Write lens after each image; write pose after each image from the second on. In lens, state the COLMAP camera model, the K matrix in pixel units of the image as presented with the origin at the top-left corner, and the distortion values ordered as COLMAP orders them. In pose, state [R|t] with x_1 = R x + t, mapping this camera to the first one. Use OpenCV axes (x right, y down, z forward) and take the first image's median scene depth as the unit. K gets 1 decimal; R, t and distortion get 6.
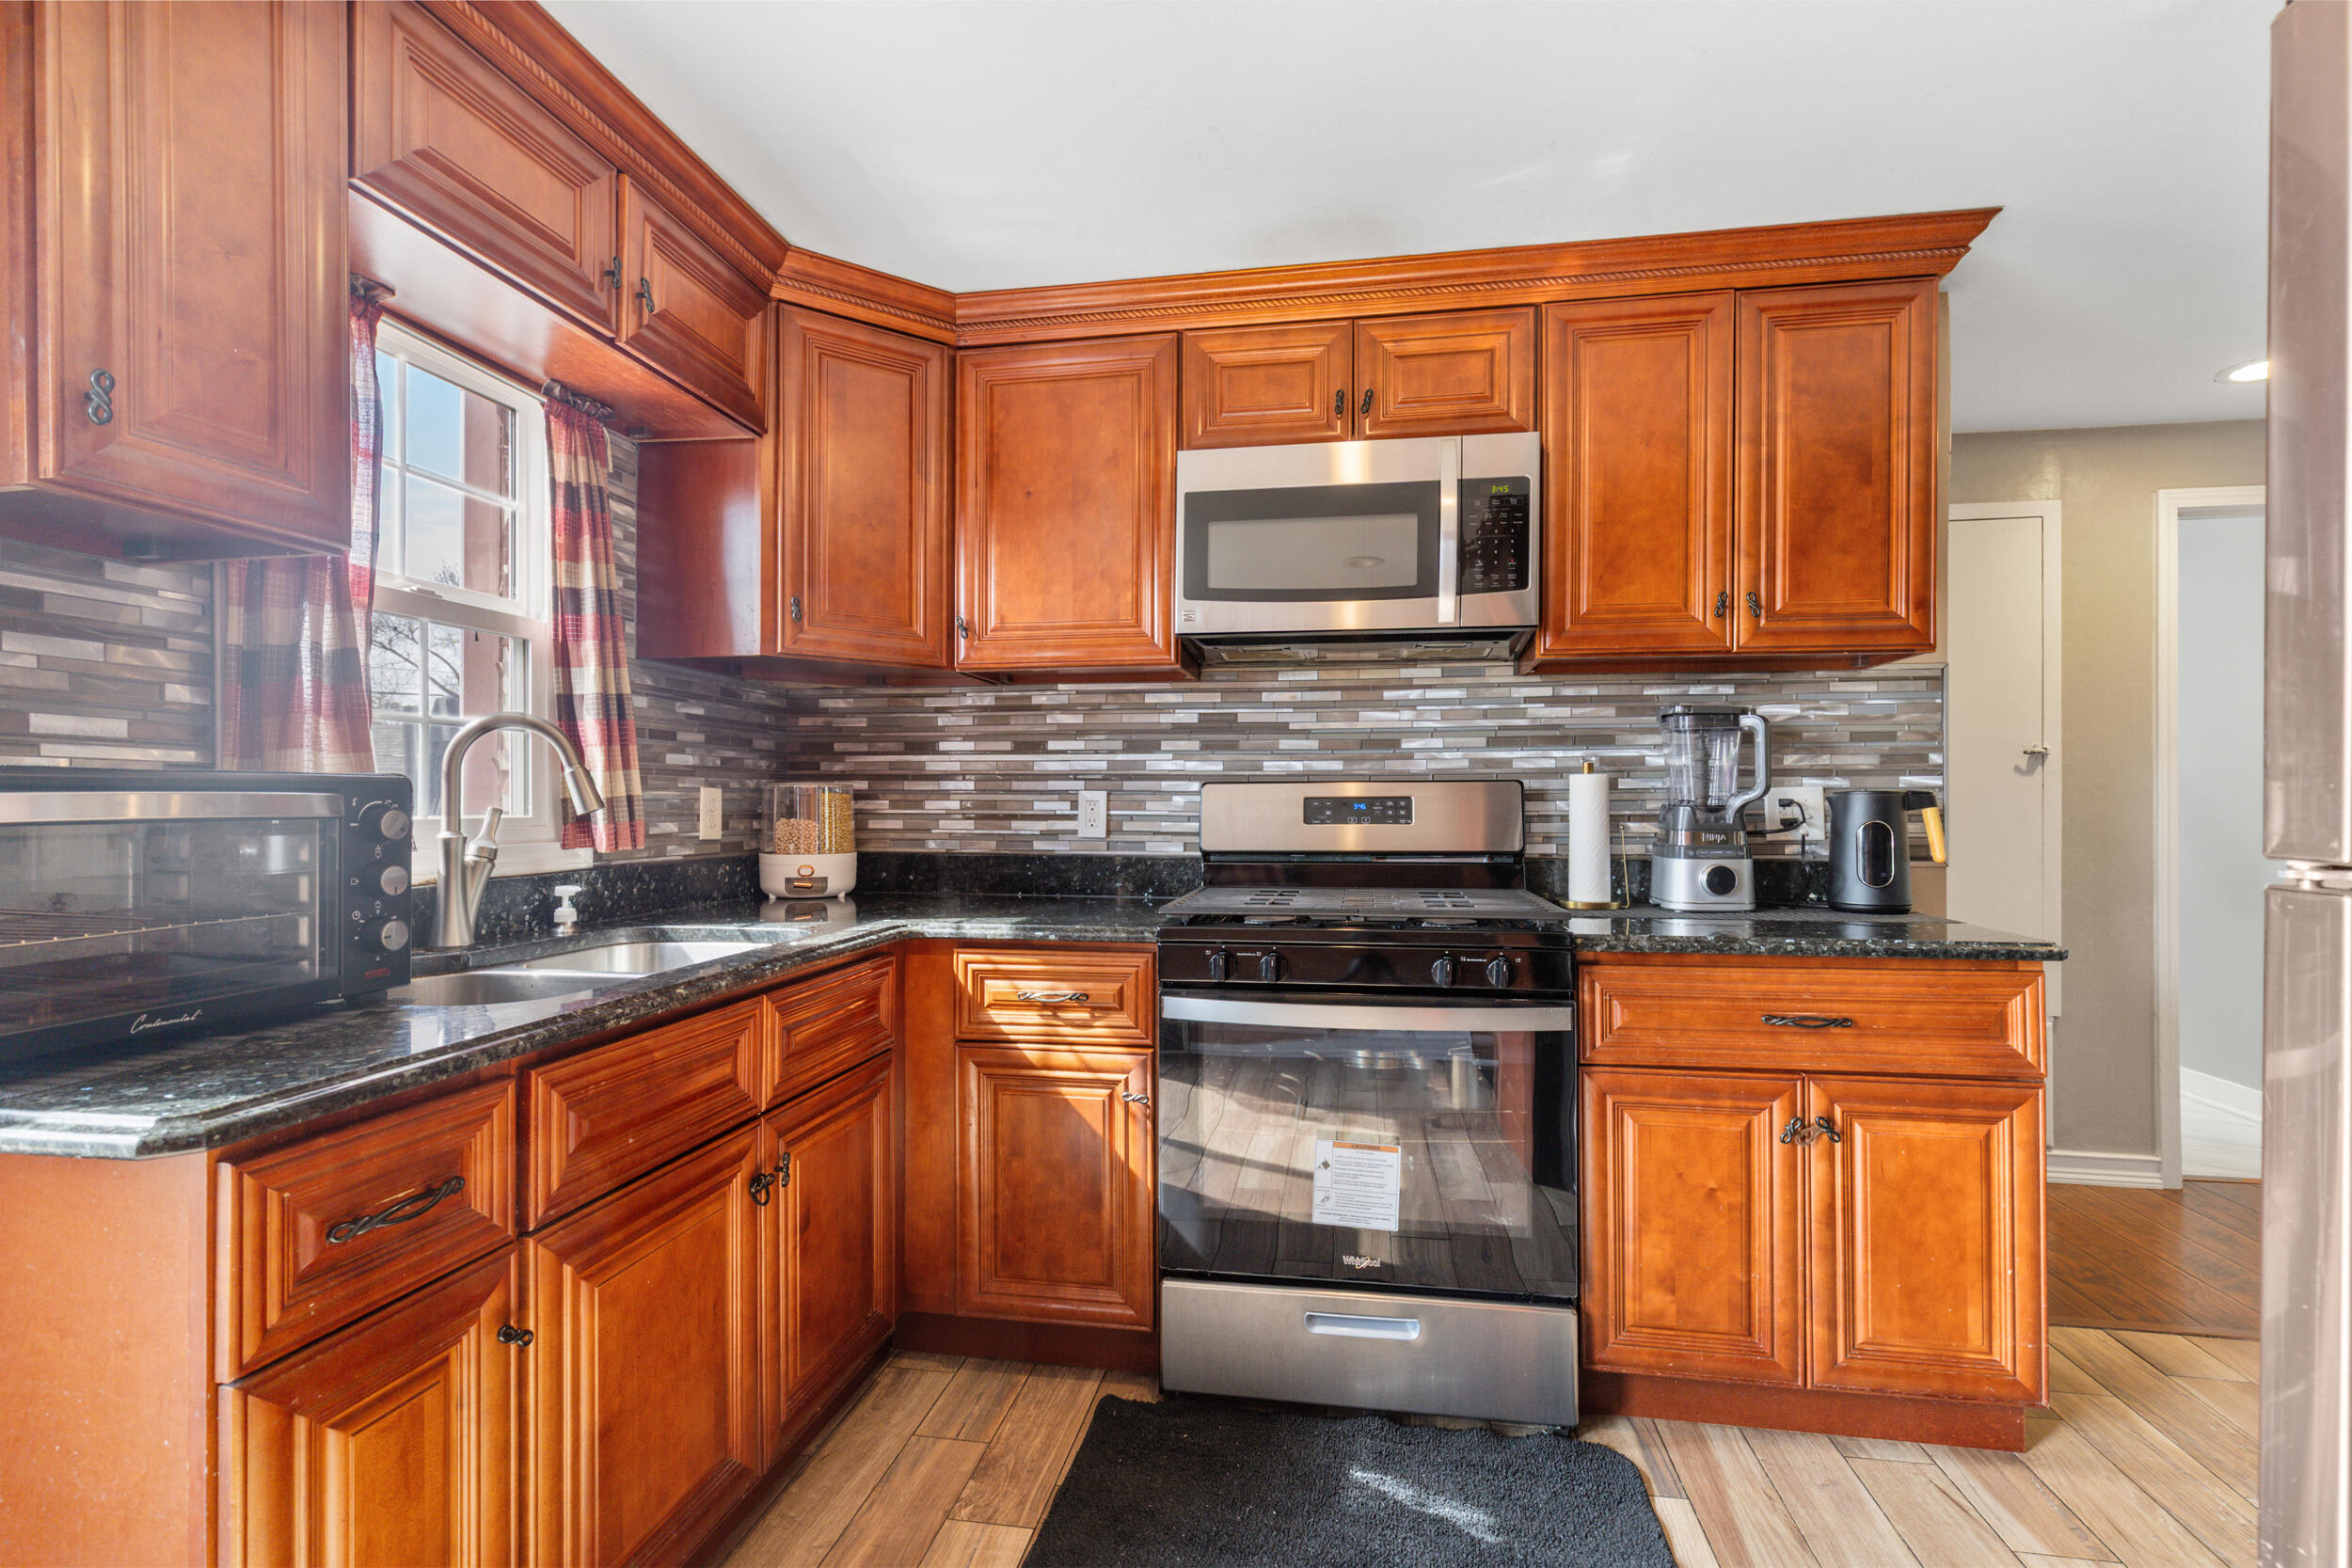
lens RADIAL K [[1055.8, 0, 1185.6], [0, 1055.8, 810.2], [0, 0, 1]] dist [0.005235, -0.001533]
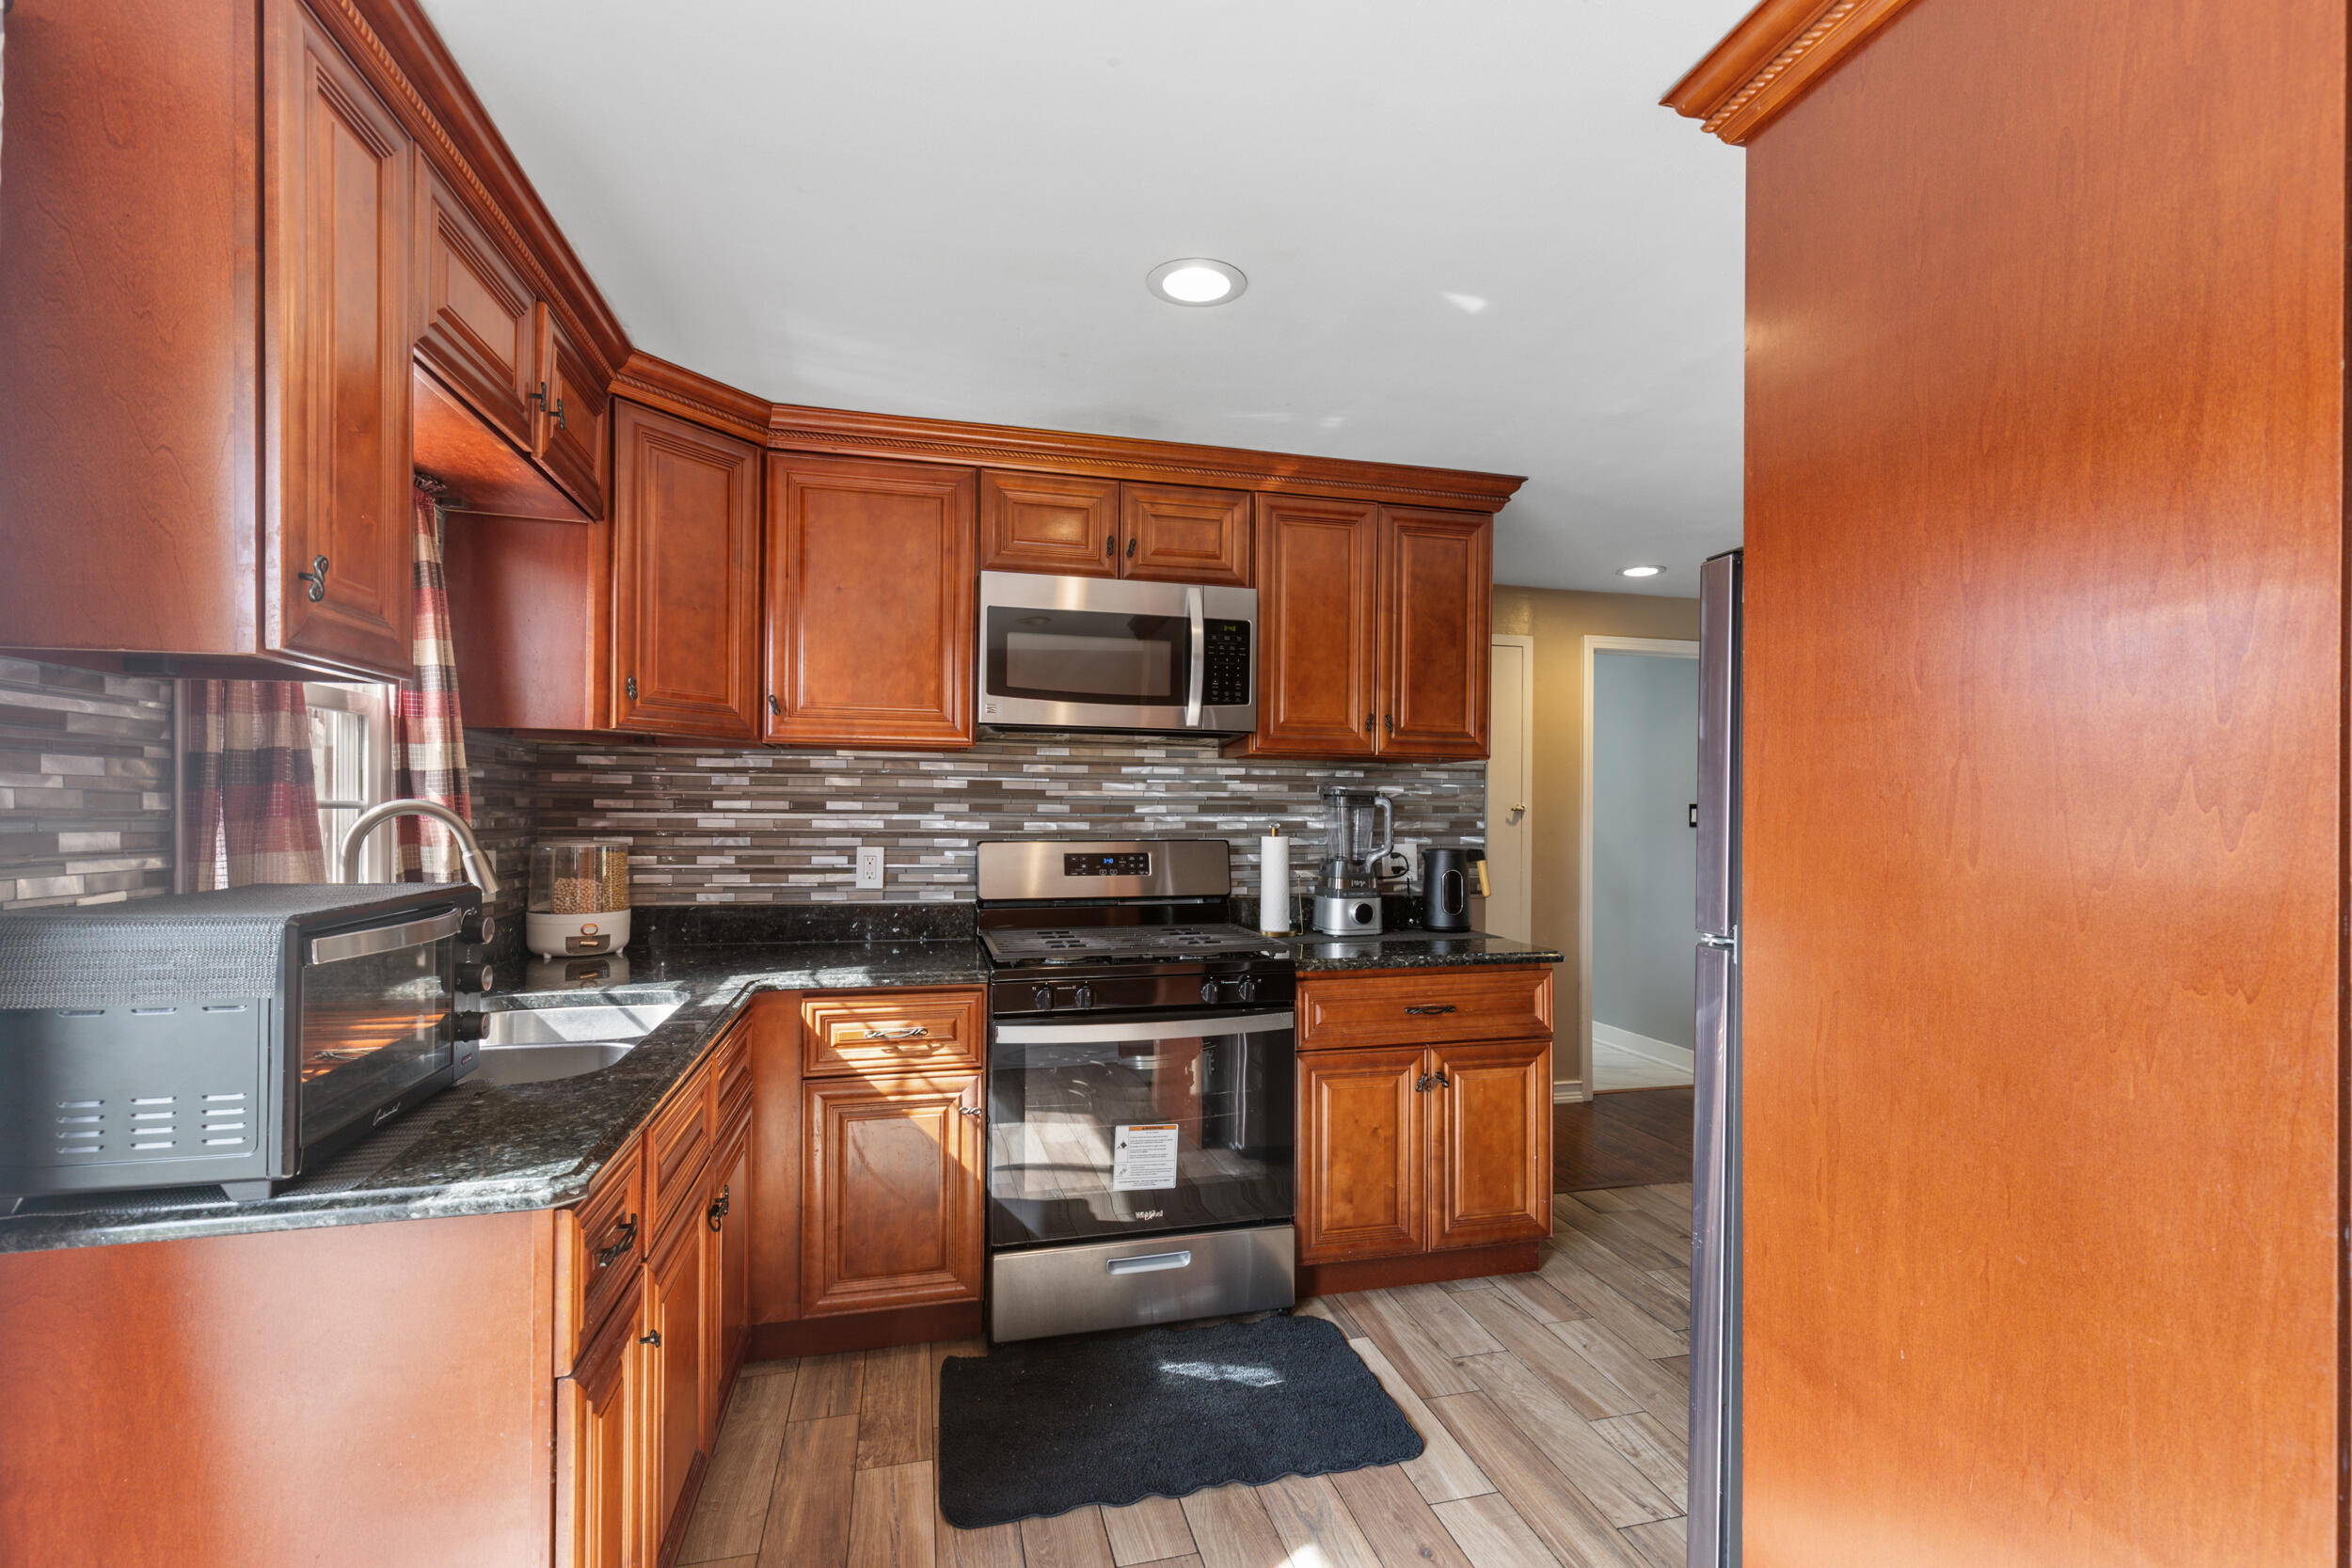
lens RADIAL K [[1059.9, 0, 1190.6], [0, 1059.9, 822.0], [0, 0, 1]] dist [0.011442, -0.014050]
pose [[0.912394, 0.001994, 0.409308, -0.287861], [-0.004322, 0.999979, 0.004763, -0.062238], [-0.409290, -0.006115, 0.912384, -0.201822]]
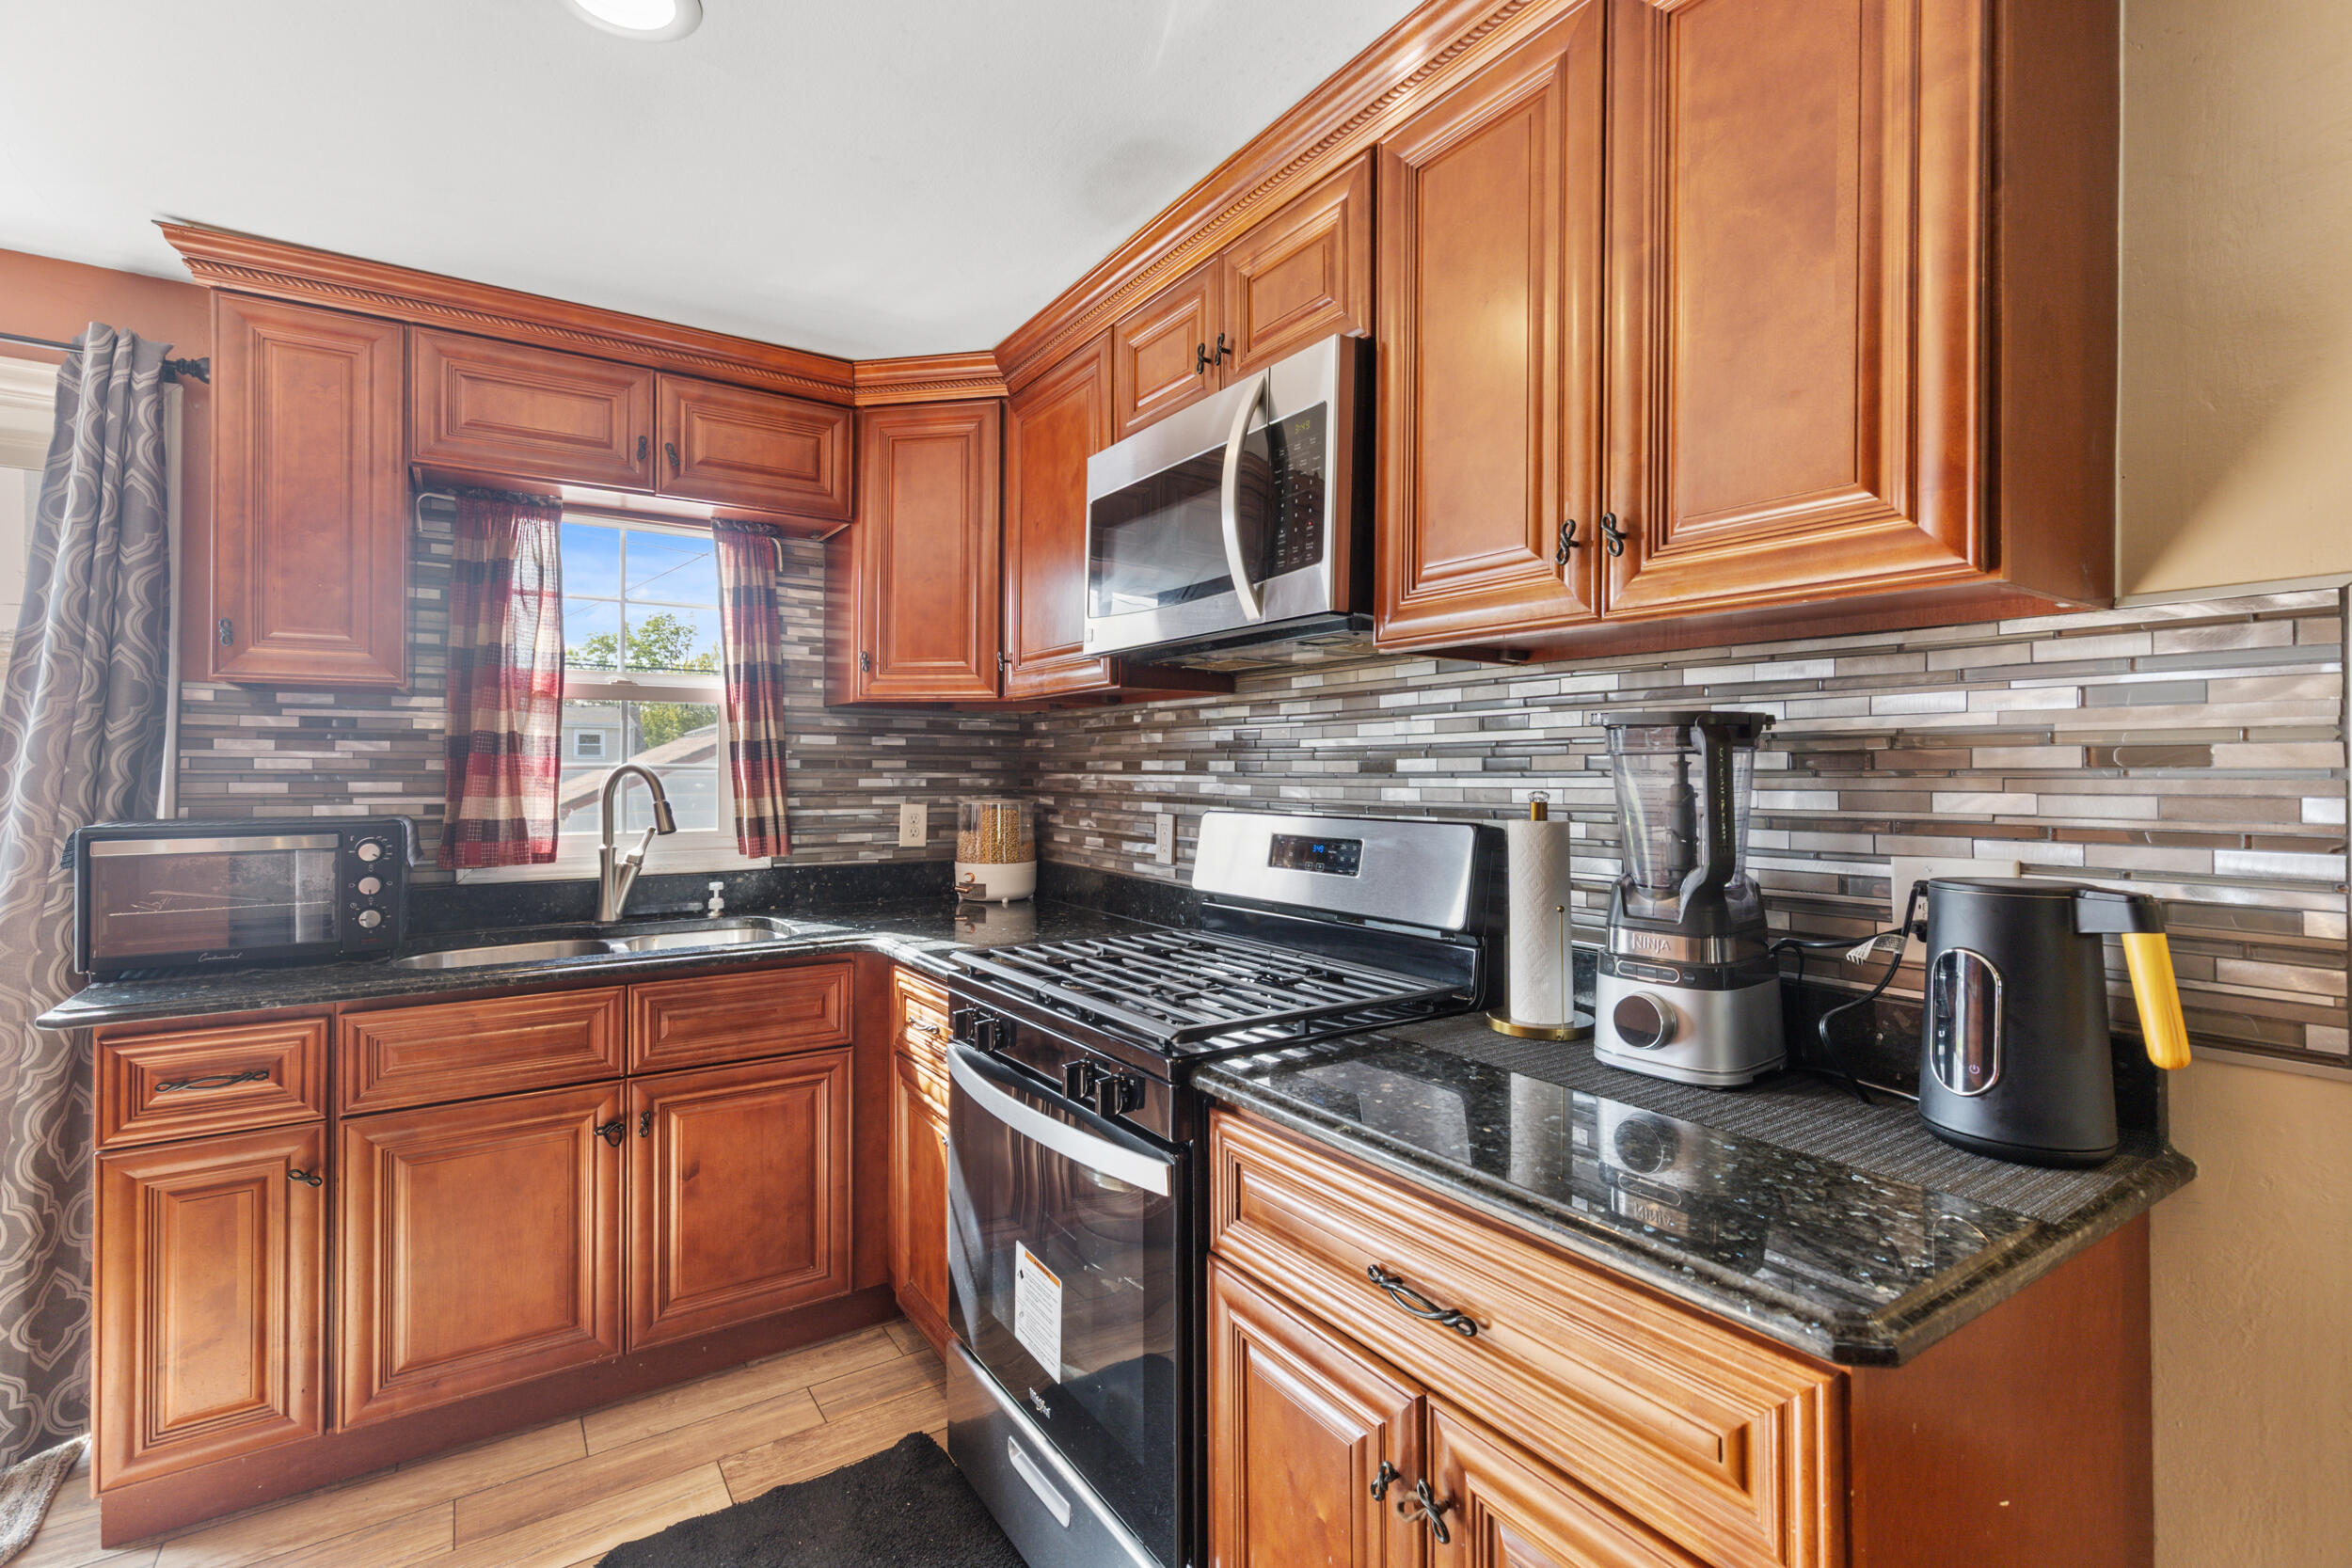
lens RADIAL K [[1071.9, 0, 1191.0], [0, 1071.9, 772.0], [0, 0, 1]] dist [0.001636, -0.000196]
pose [[0.690851, 0.001628, -0.722996, 0.748955], [-0.007034, 0.999965, -0.004469, -0.062172], [0.722963, 0.008173, 0.690838, 0.424857]]
